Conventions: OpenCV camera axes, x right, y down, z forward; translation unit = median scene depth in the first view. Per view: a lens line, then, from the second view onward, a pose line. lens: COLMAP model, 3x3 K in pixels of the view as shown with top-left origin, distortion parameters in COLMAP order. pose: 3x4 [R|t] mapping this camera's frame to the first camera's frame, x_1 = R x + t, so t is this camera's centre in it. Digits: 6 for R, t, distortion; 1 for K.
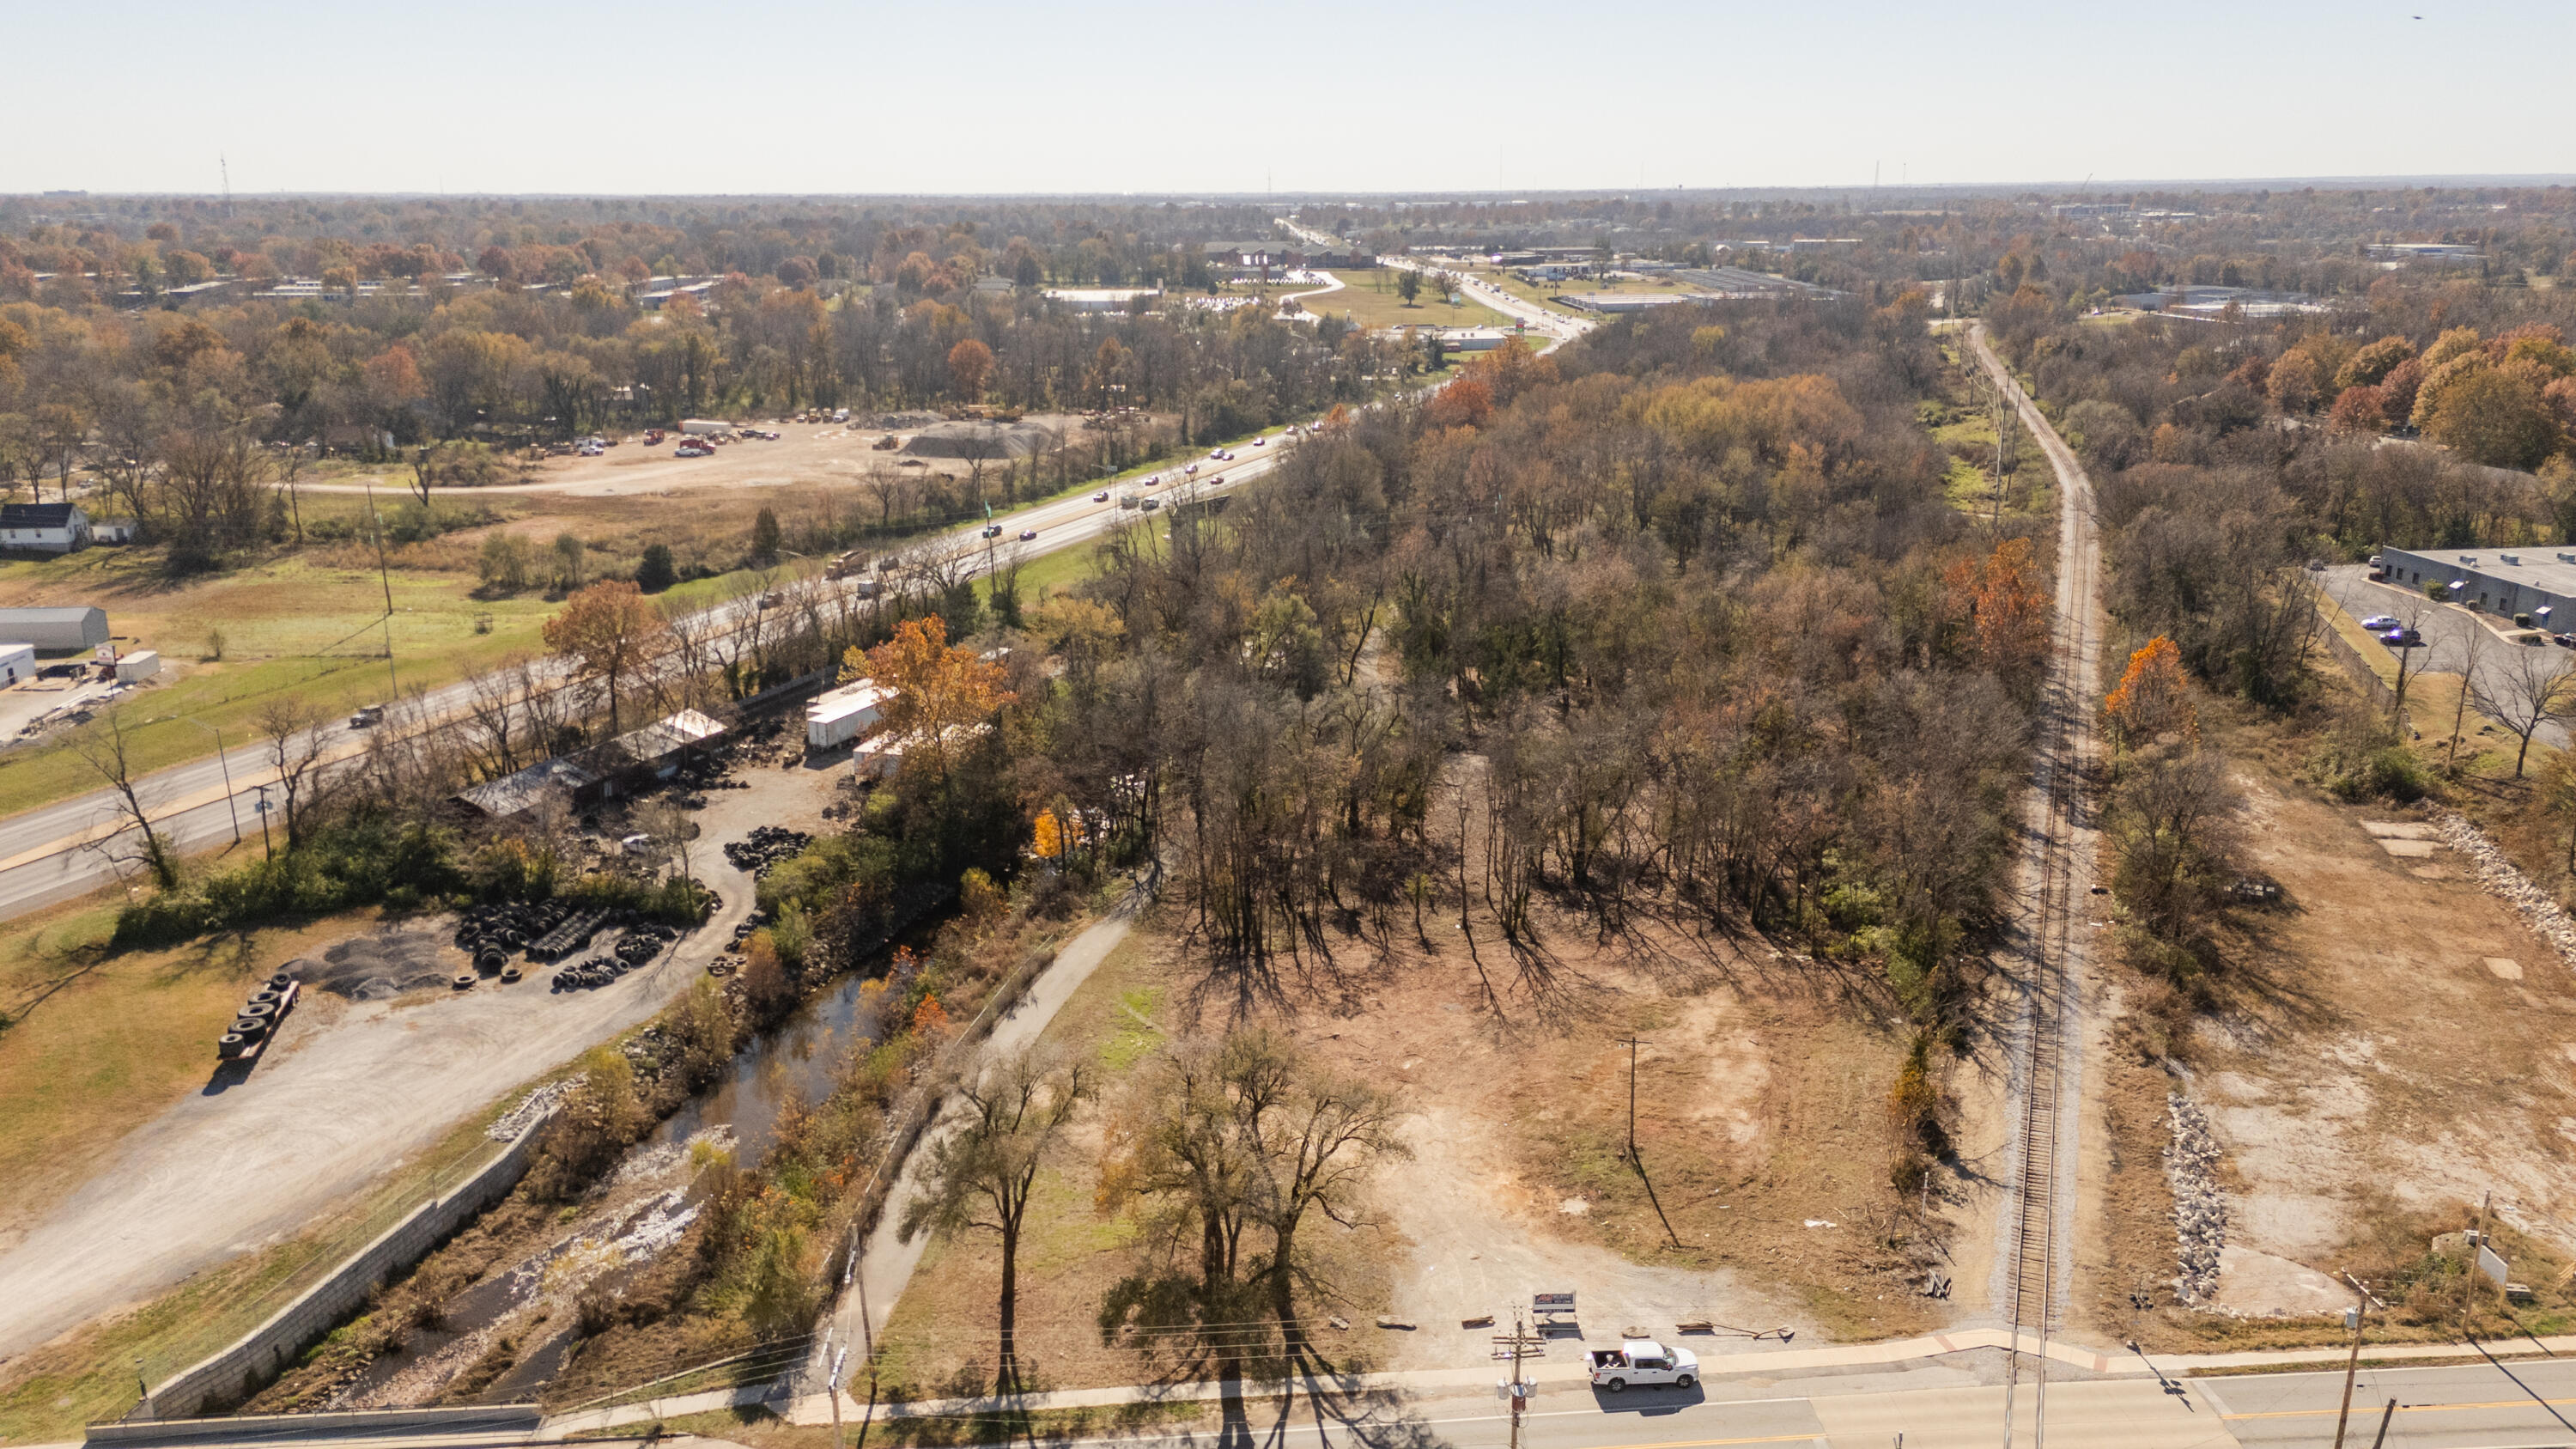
lens RADIAL K [[1887.2, 0, 1296.4], [0, 1887.2, 727.4], [0, 0, 1]] dist [0.070935, -0.059298]
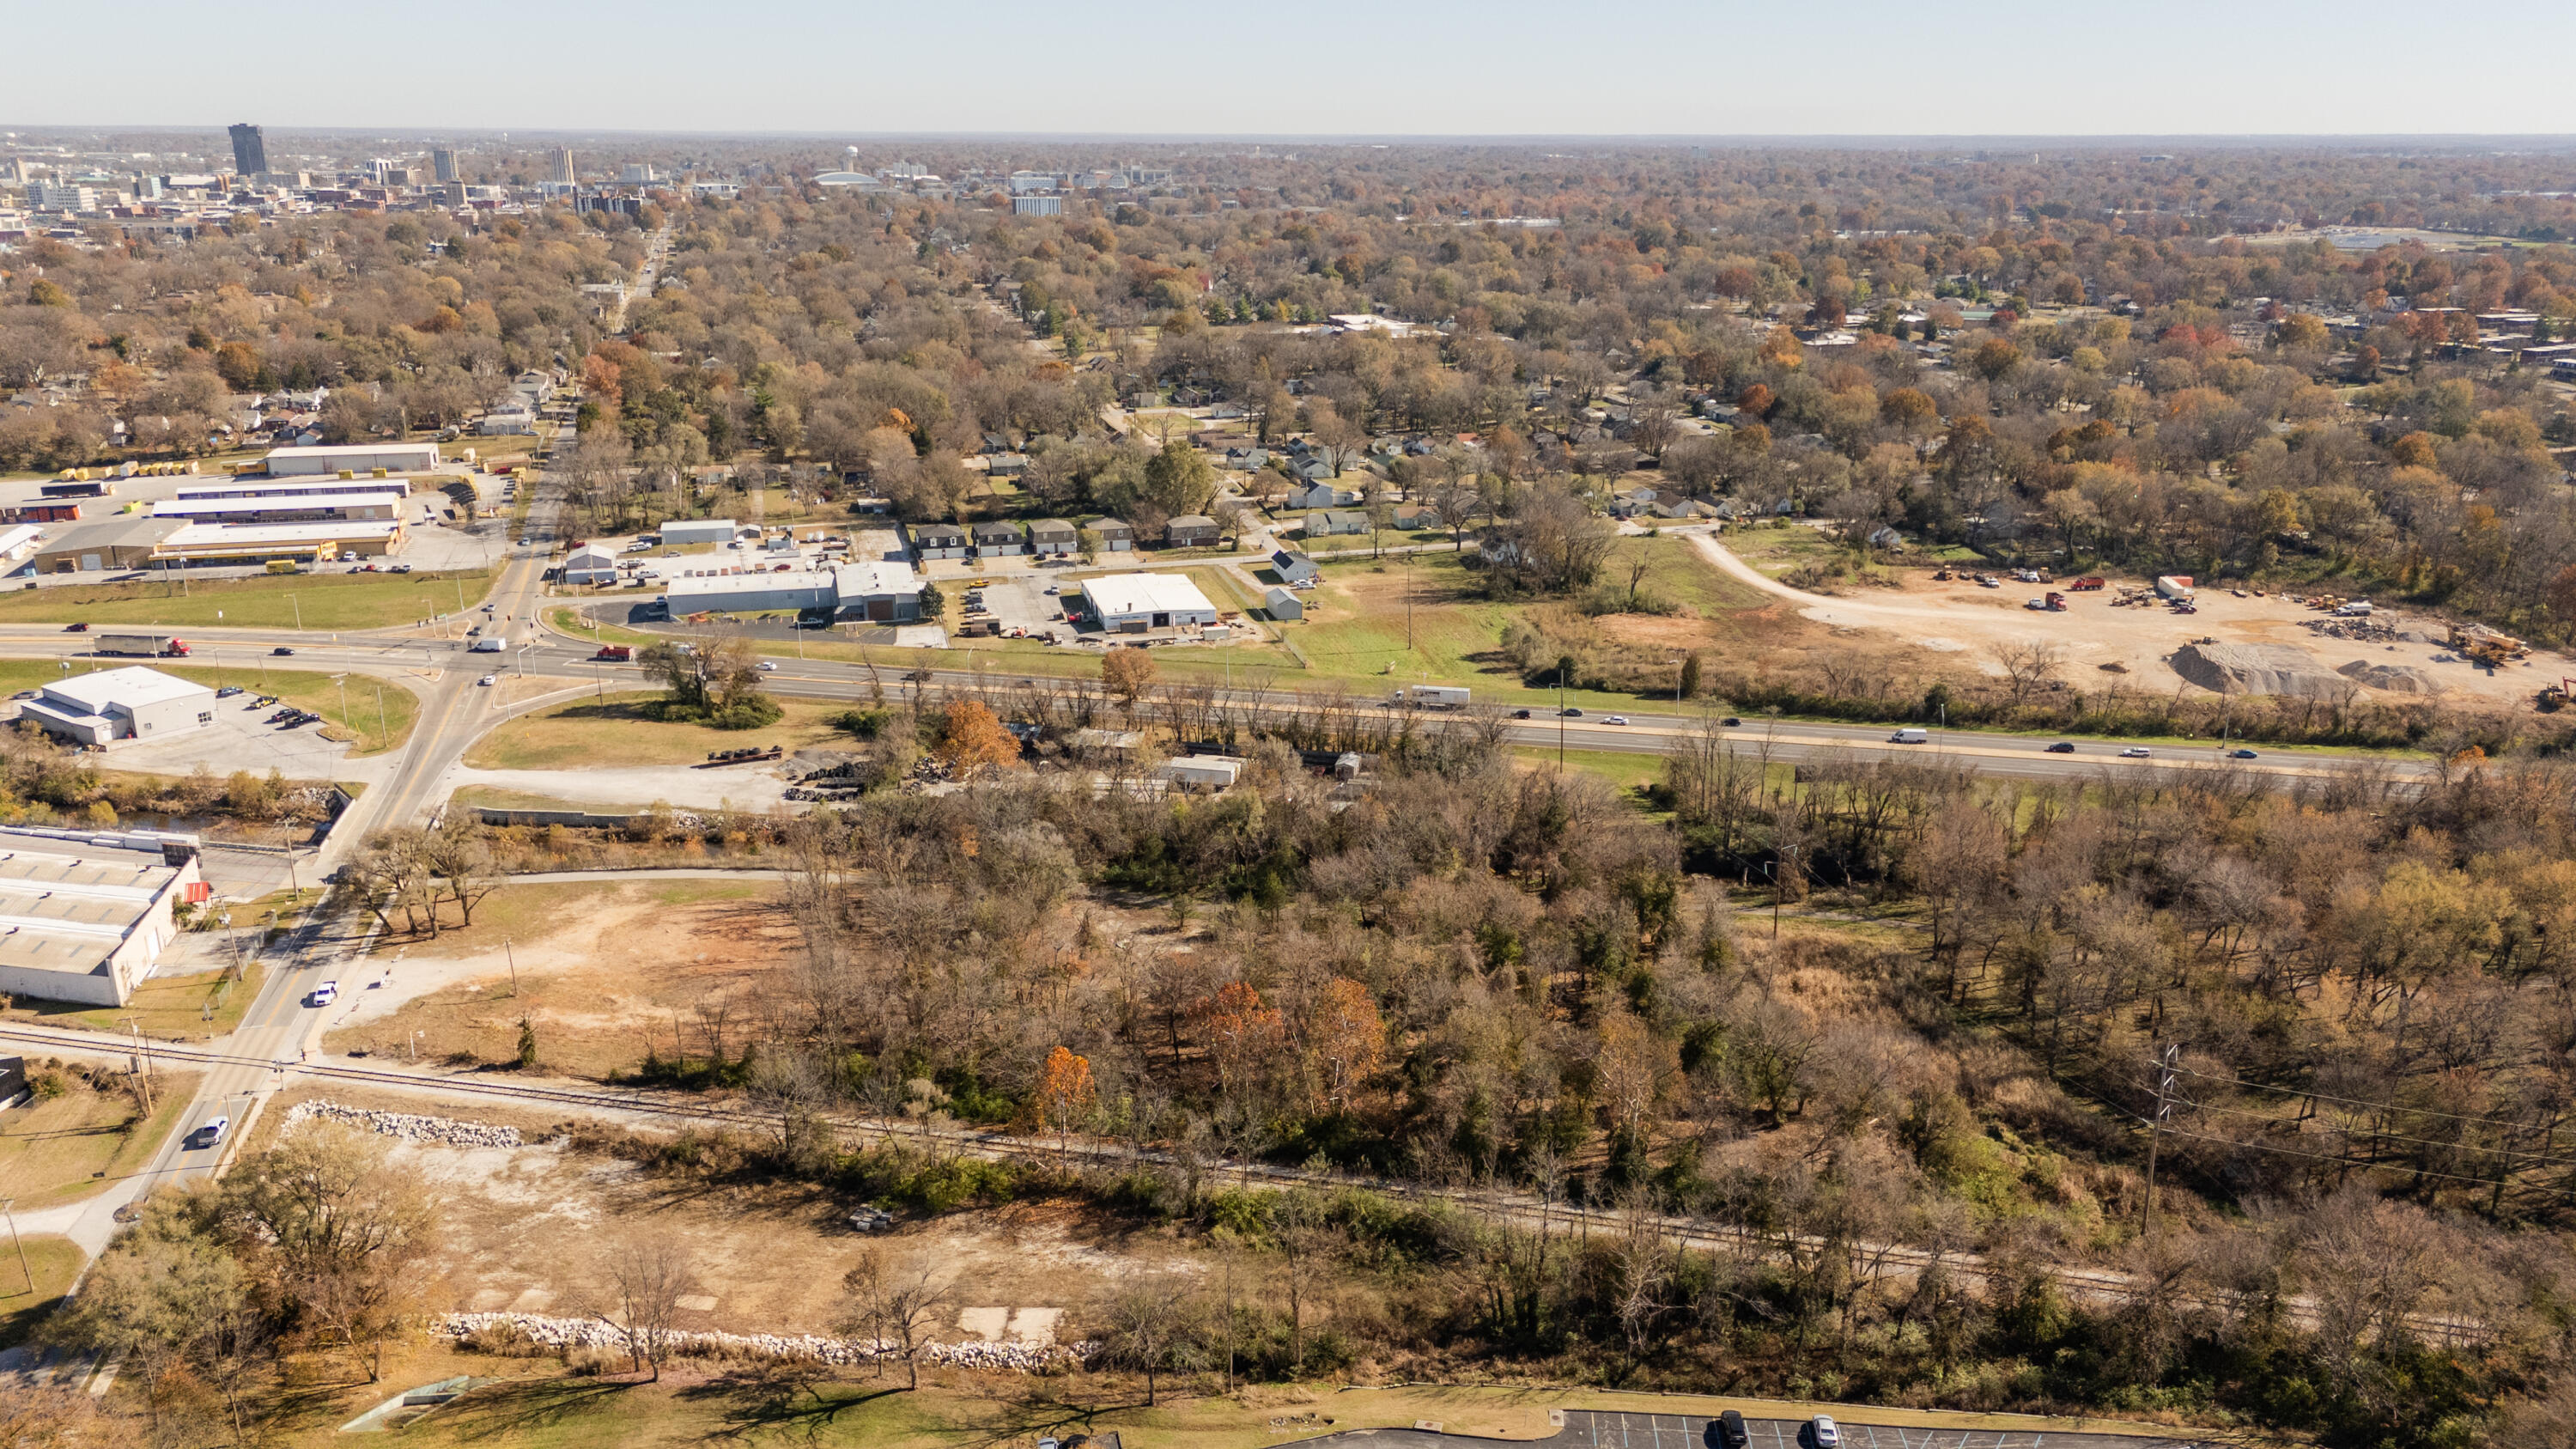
lens RADIAL K [[1887.2, 0, 1296.4], [0, 1887.2, 727.4], [0, 0, 1]] dist [0.070935, -0.059298]
pose [[0.173695, 0.301314, -0.937571, 1.750724], [-0.274383, 0.929151, 0.247776, -0.640188], [0.945803, 0.214217, 0.244065, 0.986038]]
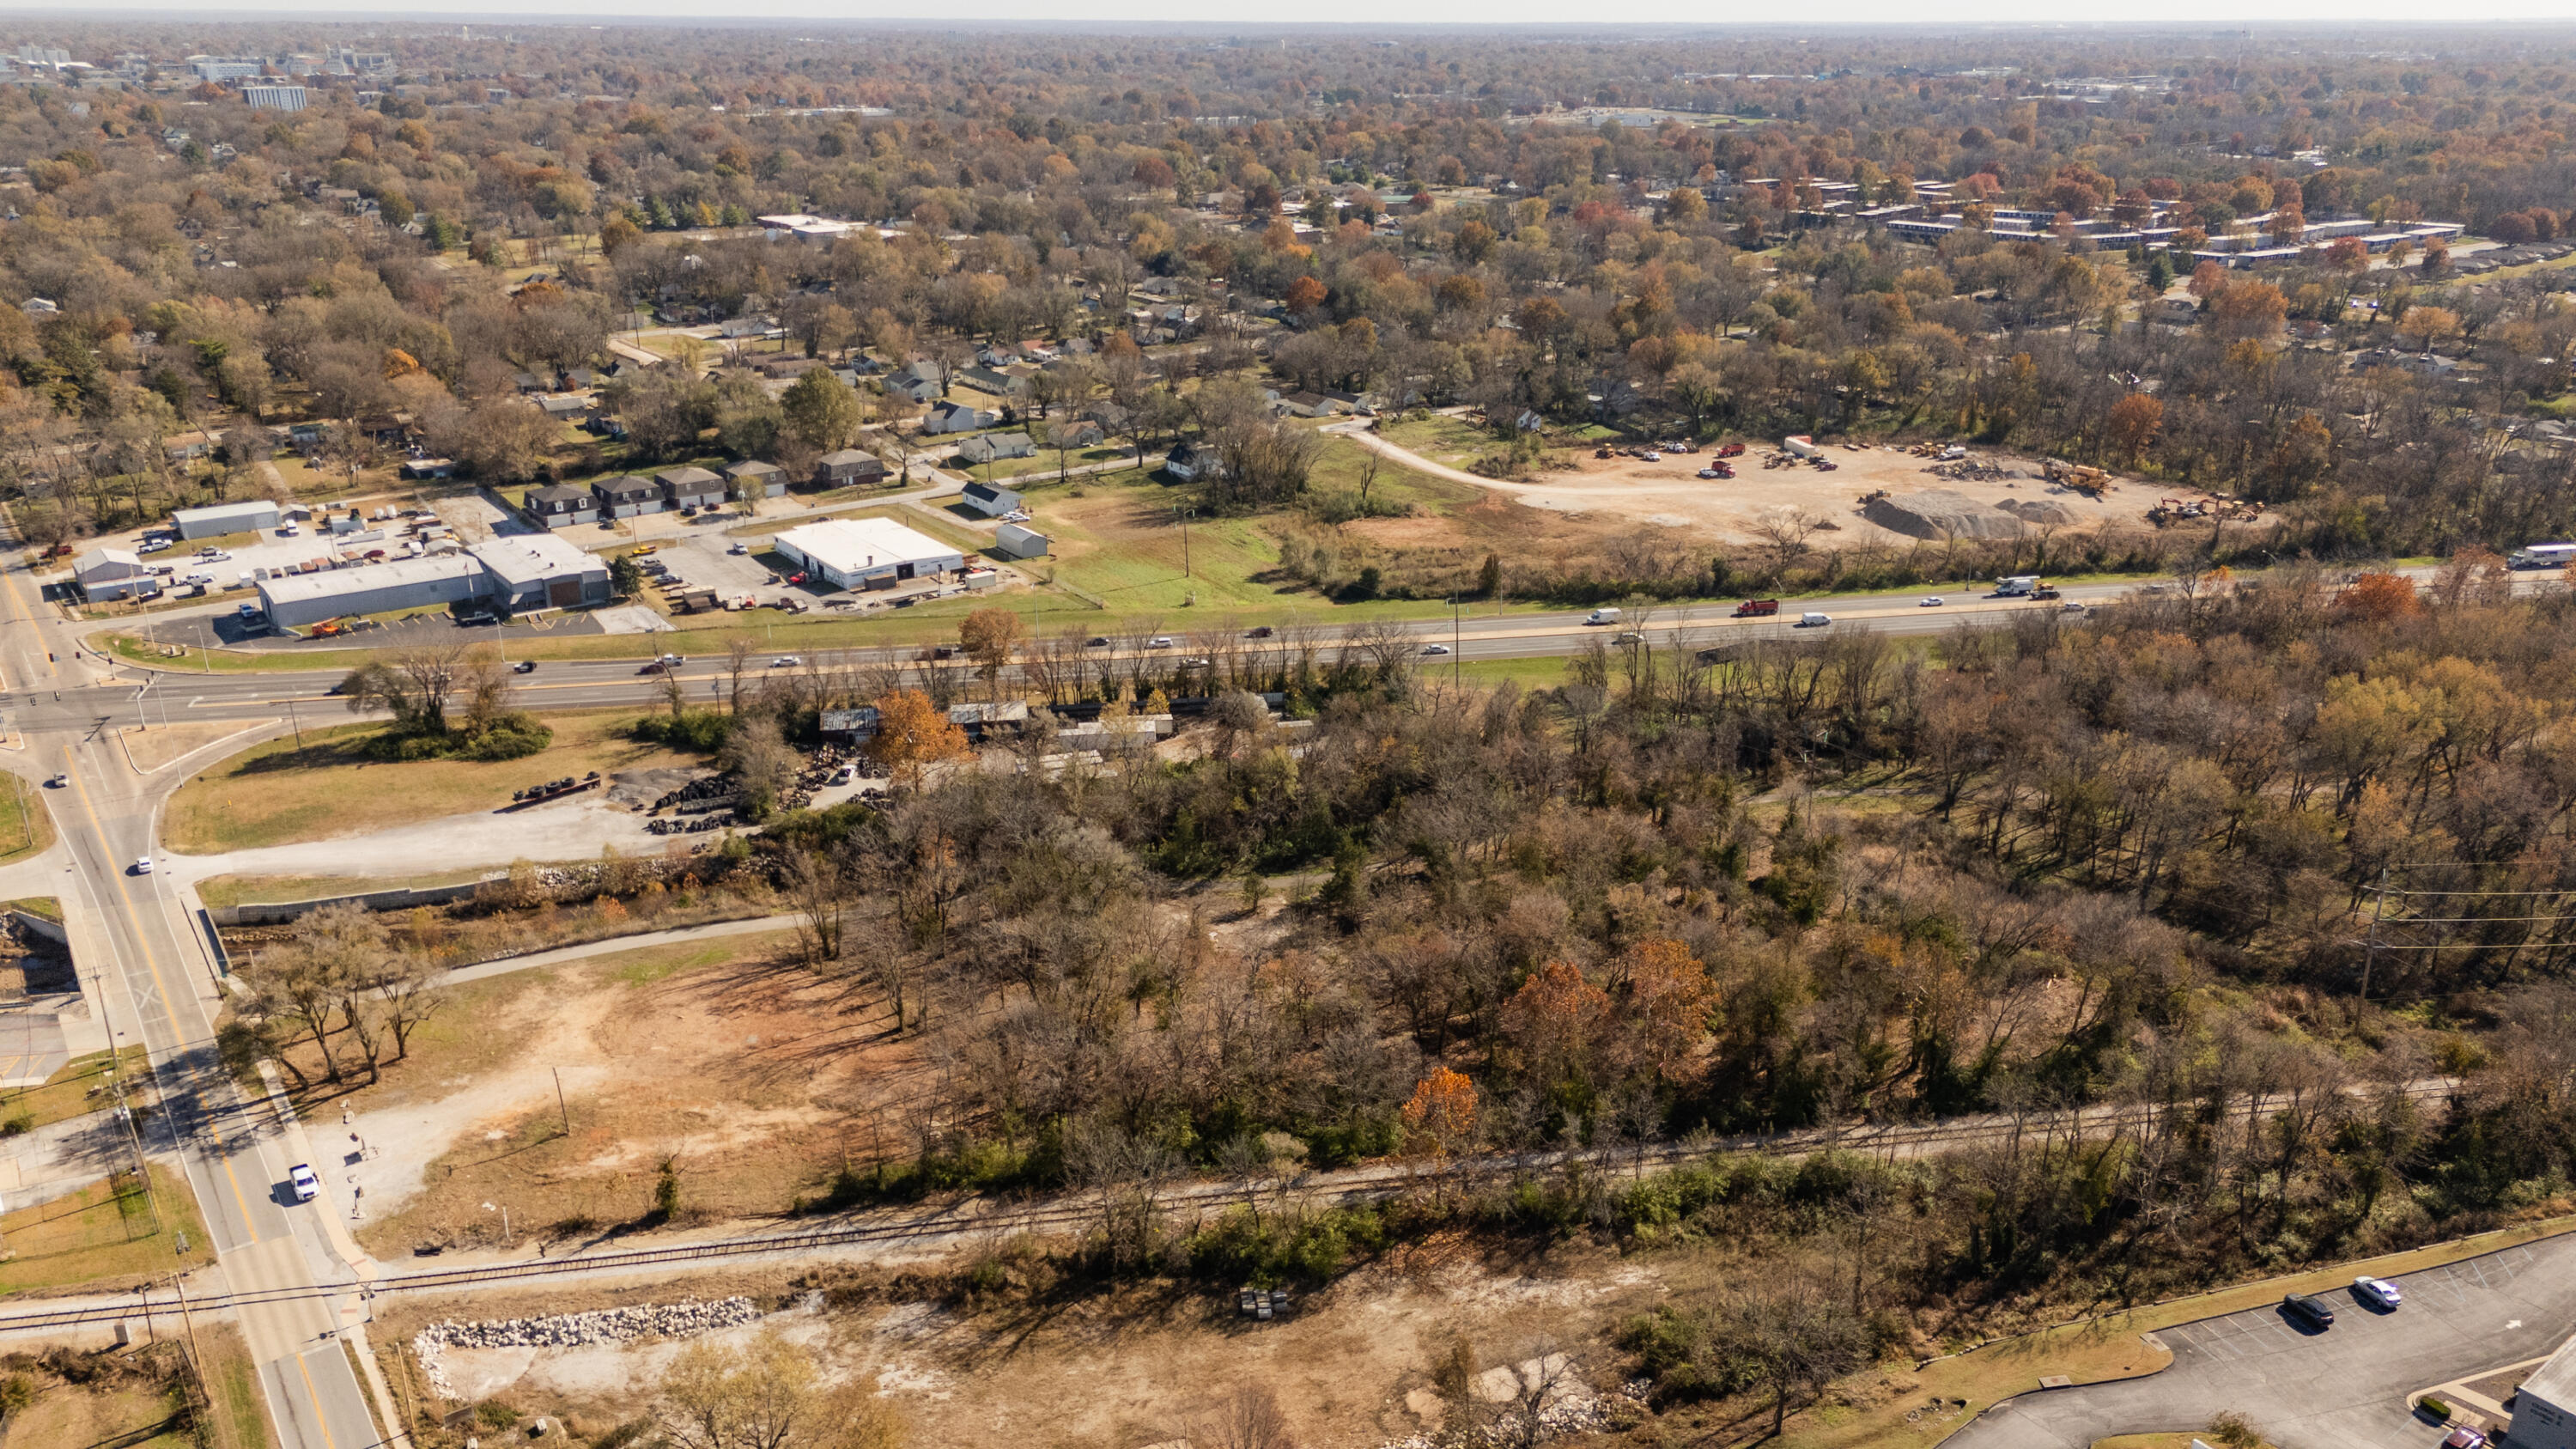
lens RADIAL K [[1887.2, 0, 1296.4], [0, 1887.2, 727.4], [0, 0, 1]] dist [0.070935, -0.059298]
pose [[0.530343, 0.304739, -0.791120, 1.370048], [-0.239518, 0.949005, 0.204990, -0.481908], [0.813245, 0.080773, 0.576289, 0.424705]]
